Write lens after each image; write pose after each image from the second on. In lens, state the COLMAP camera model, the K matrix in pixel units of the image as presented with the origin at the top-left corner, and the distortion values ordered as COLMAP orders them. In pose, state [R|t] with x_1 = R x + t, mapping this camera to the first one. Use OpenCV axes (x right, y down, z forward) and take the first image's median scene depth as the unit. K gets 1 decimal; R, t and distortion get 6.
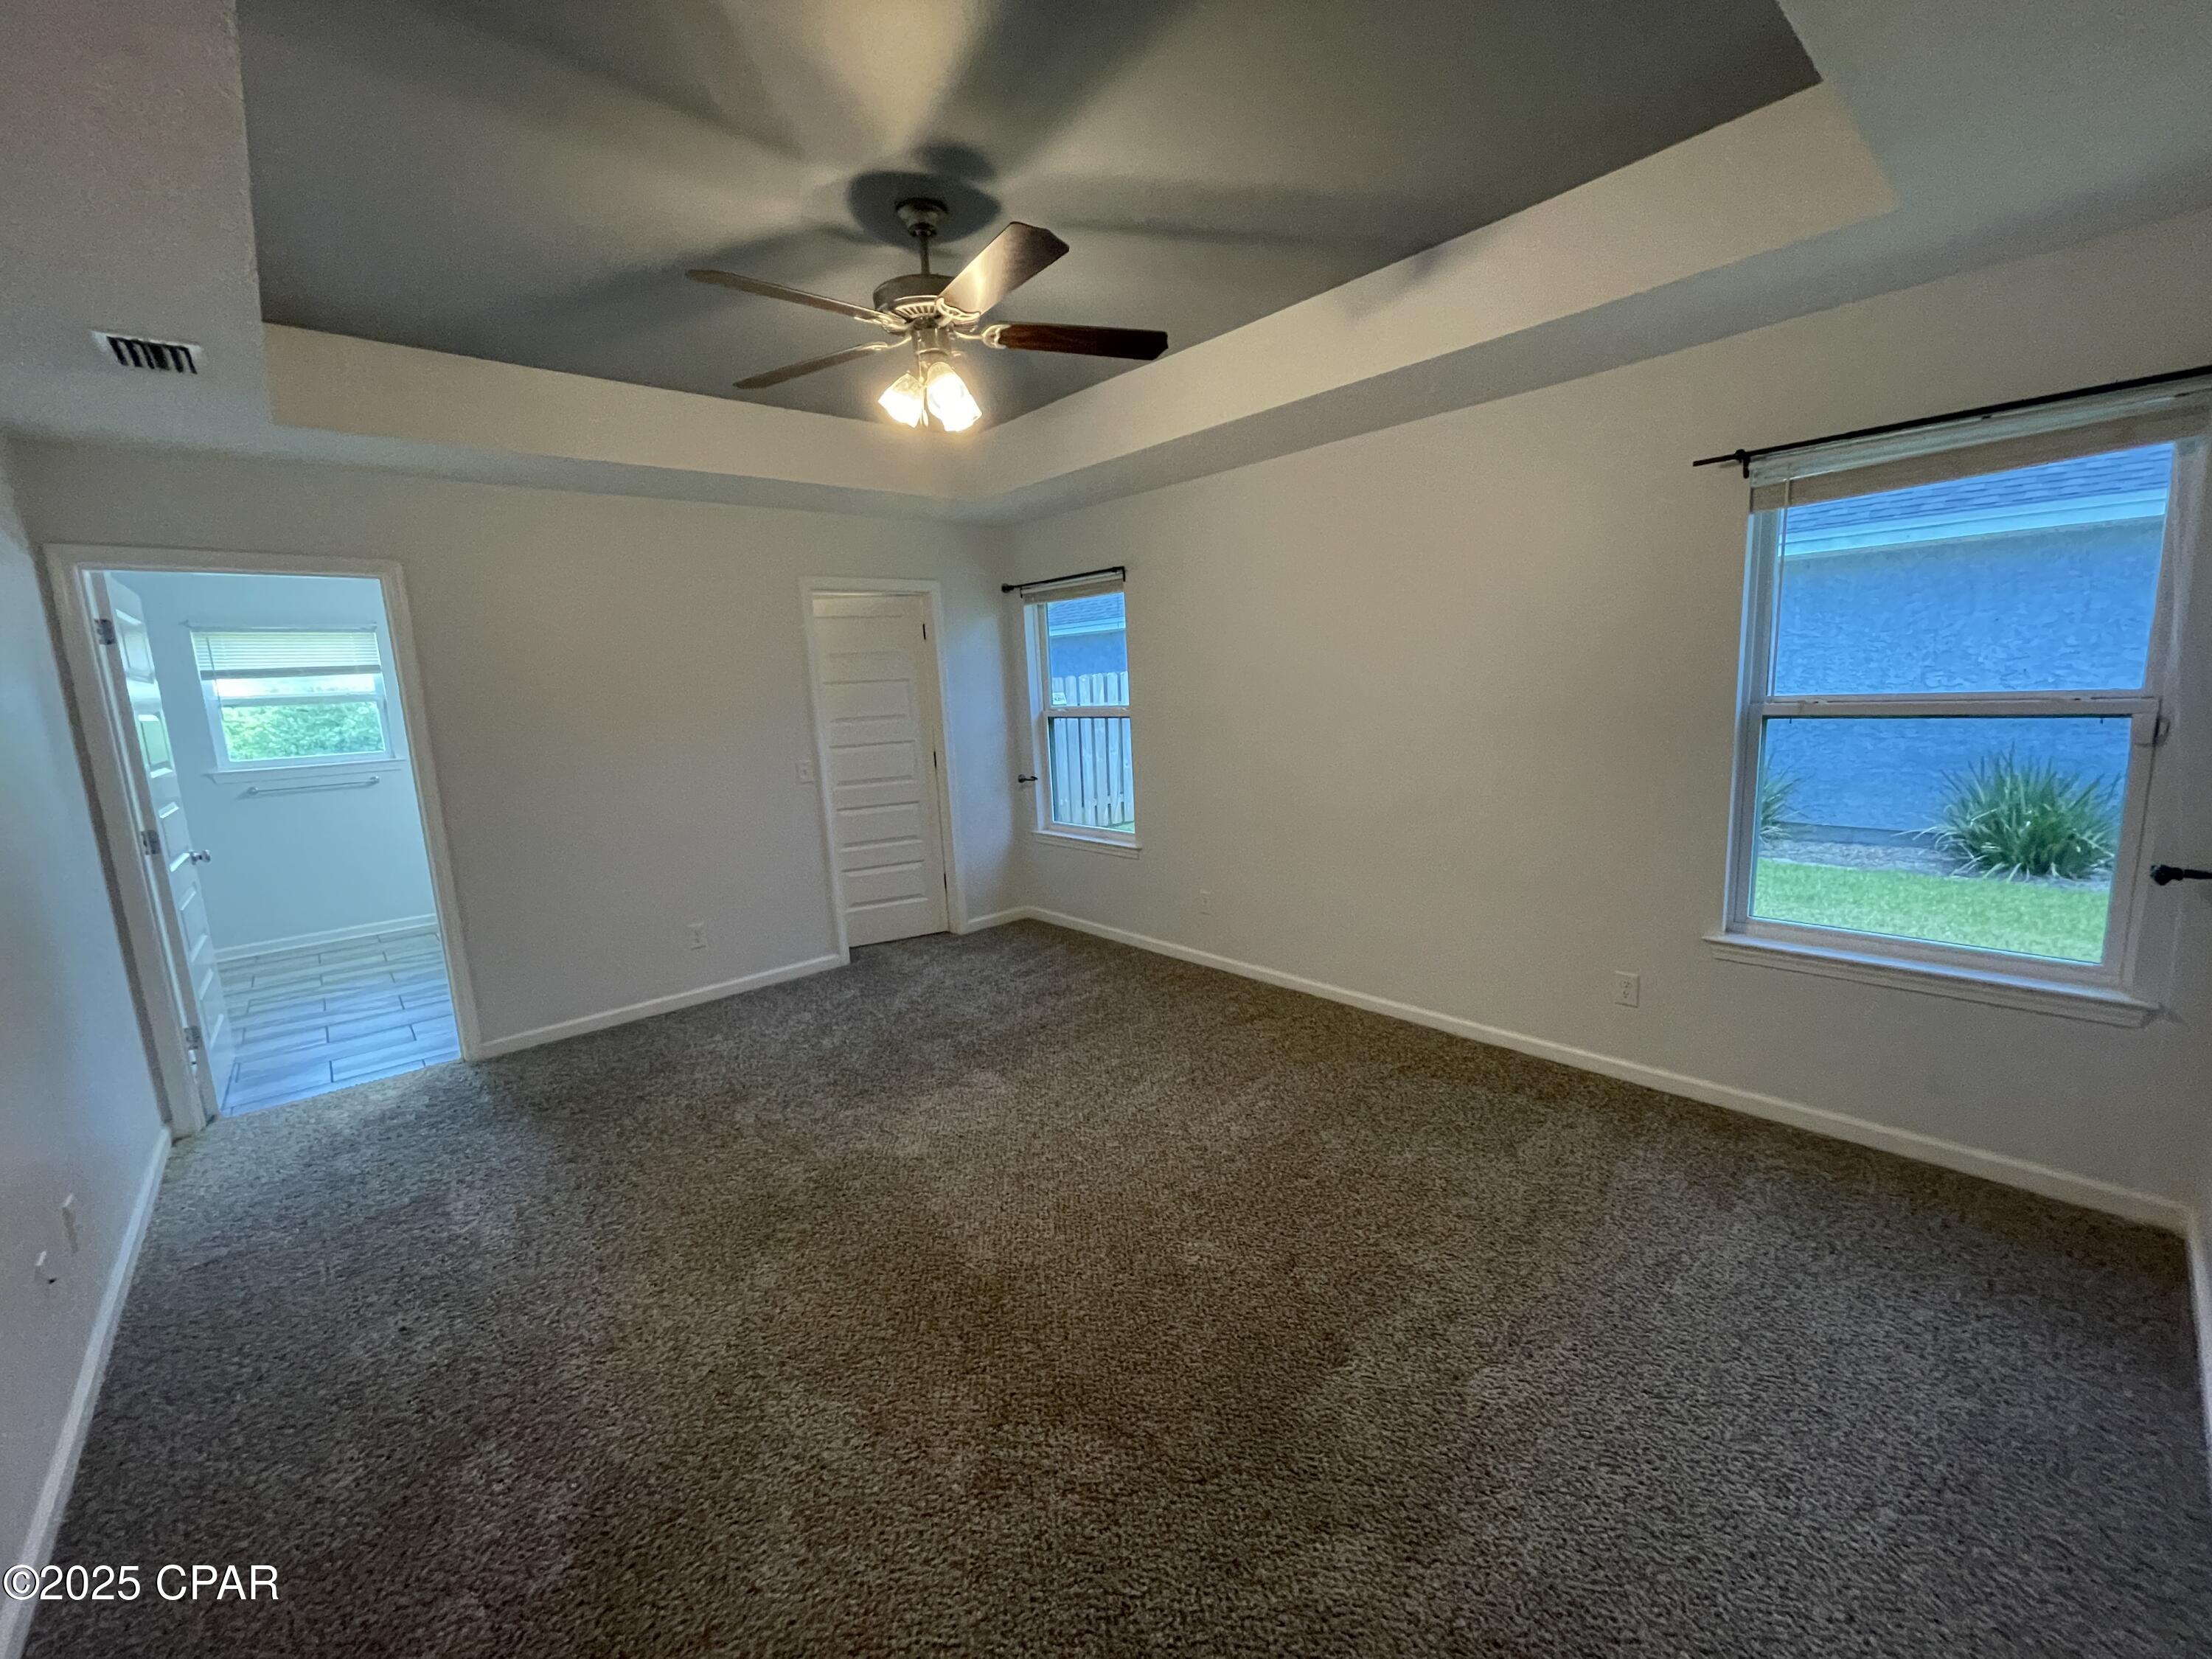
lens RADIAL K [[897.5, 0, 1106.3], [0, 897.5, 810.1], [0, 0, 1]] dist [0.009859, -0.001862]
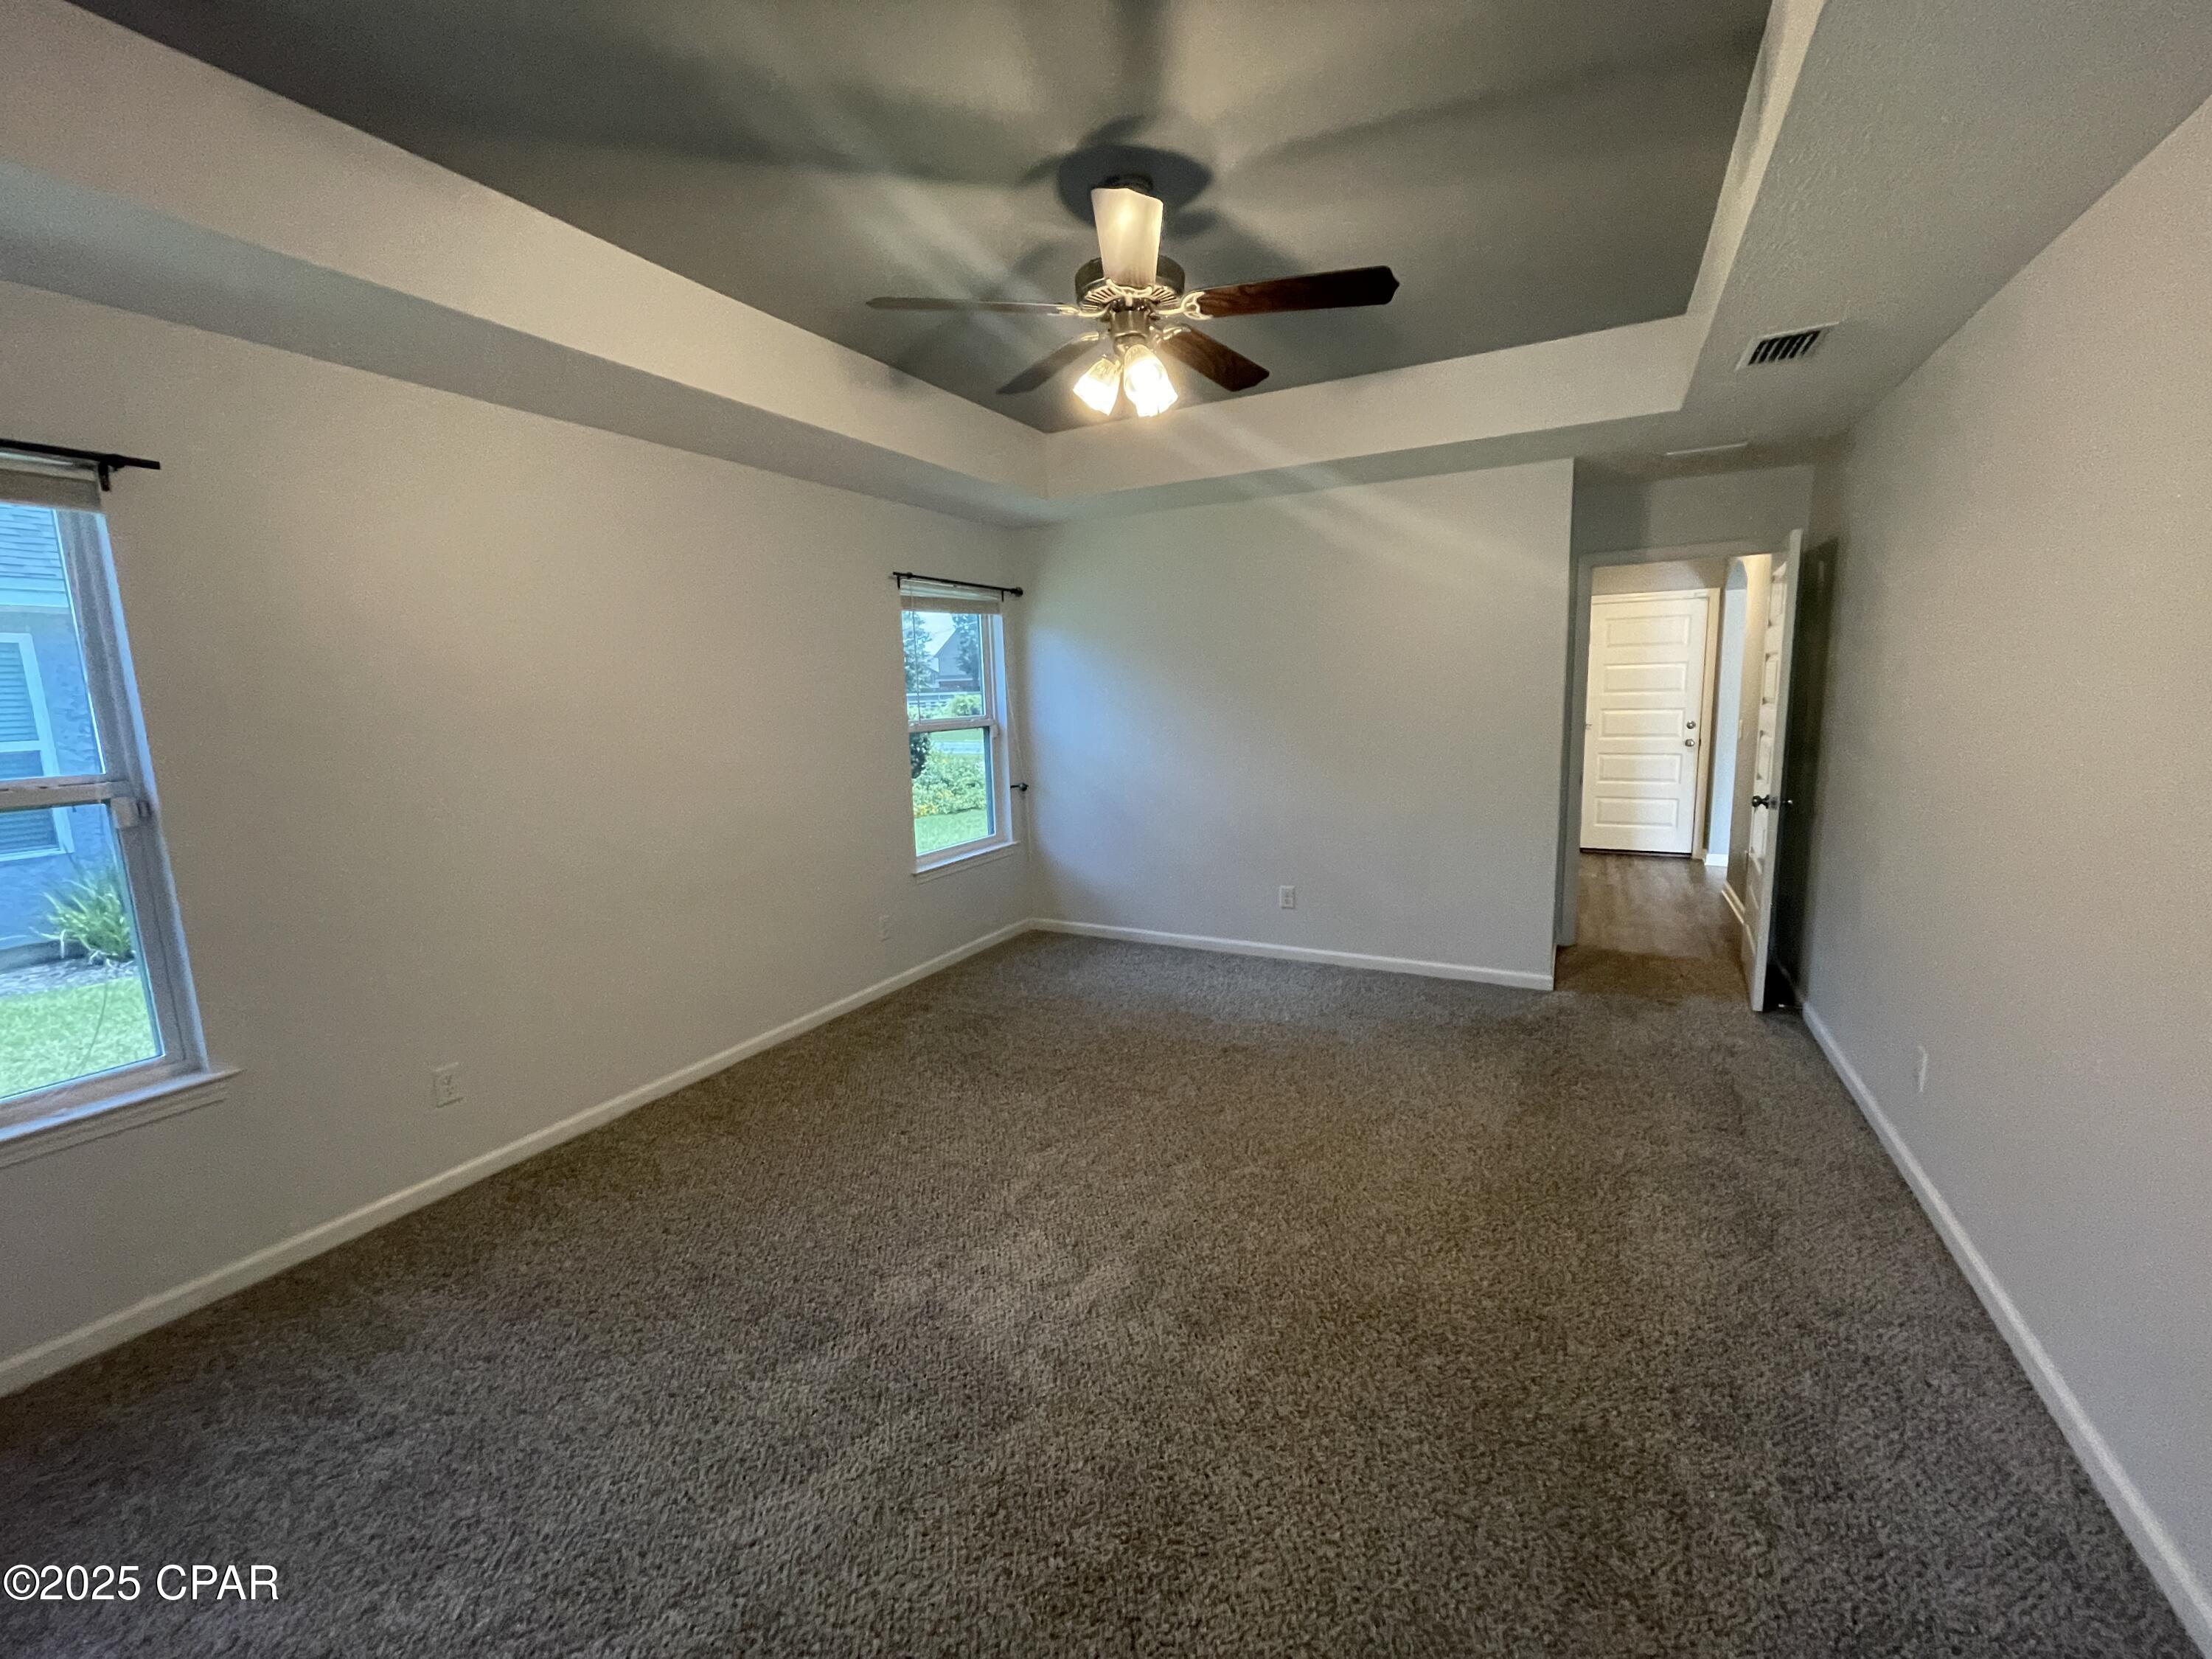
lens RADIAL K [[897.5, 0, 1107.3], [0, 897.5, 835.7], [0, 0, 1]] dist [0.009859, -0.001862]
pose [[-0.335264, -0.082981, 0.938463, -0.664651], [0.199212, 0.967346, 0.156703, -0.072530], [-0.920822, 0.239490, -0.307785, 0.837081]]
